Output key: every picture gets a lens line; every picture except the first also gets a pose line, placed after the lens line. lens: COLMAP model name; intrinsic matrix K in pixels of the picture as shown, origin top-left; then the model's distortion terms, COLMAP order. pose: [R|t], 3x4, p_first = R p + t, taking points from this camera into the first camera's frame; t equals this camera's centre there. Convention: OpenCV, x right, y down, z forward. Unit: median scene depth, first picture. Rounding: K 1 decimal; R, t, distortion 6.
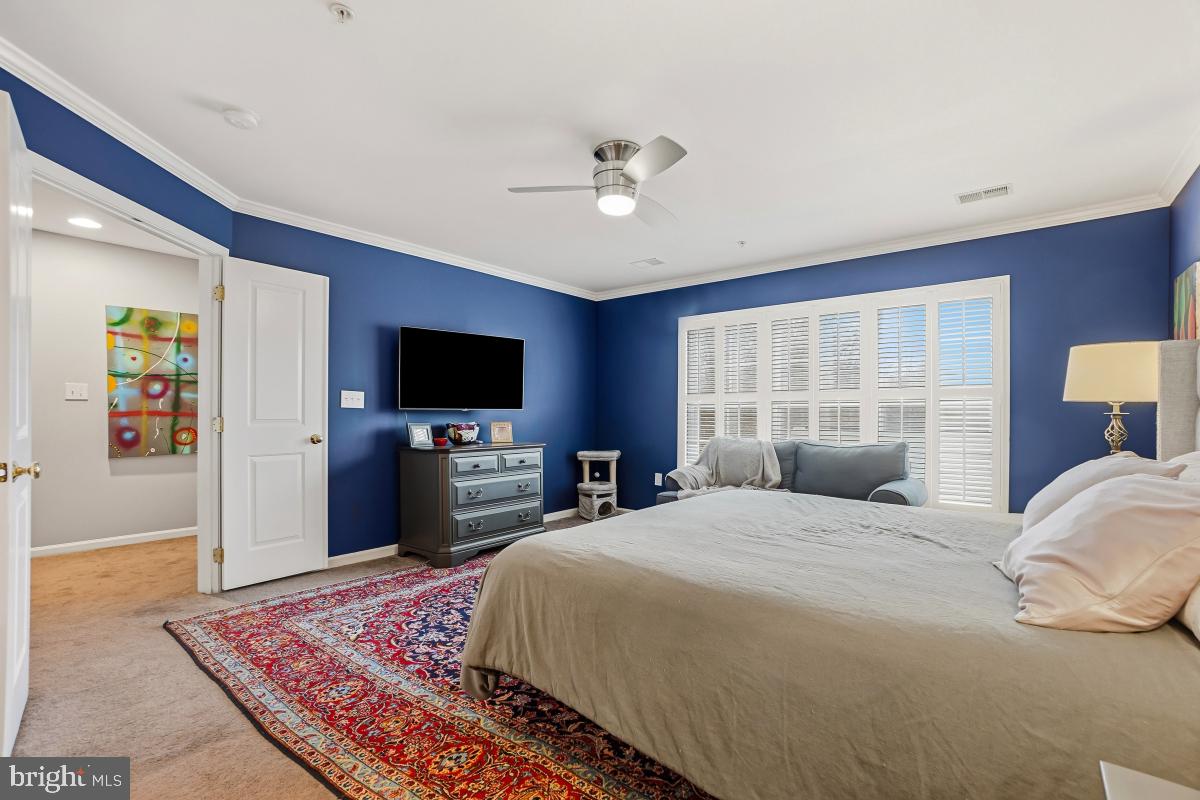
lens RADIAL K [[544.6, 0, 603.3], [0, 544.6, 411.4], [0, 0, 1]] dist [-0.034081, -0.000018]
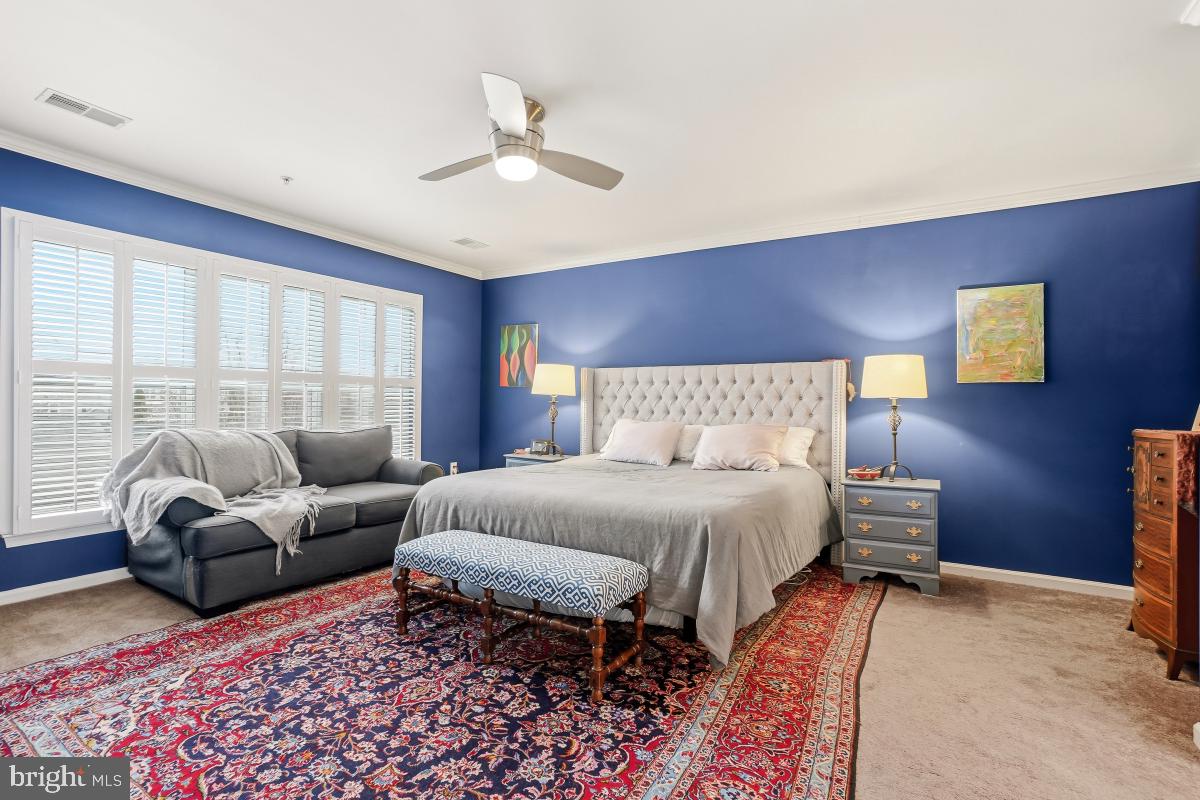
lens RADIAL K [[544.6, 0, 603.2], [0, 544.6, 398.8], [0, 0, 1]] dist [-0.034081, -0.000018]
pose [[-0.146295, -0.000667, 0.989241, -1.034606], [-0.024472, 0.999696, -0.002945, -0.011724], [-0.988938, -0.024640, -0.146267, 1.129354]]
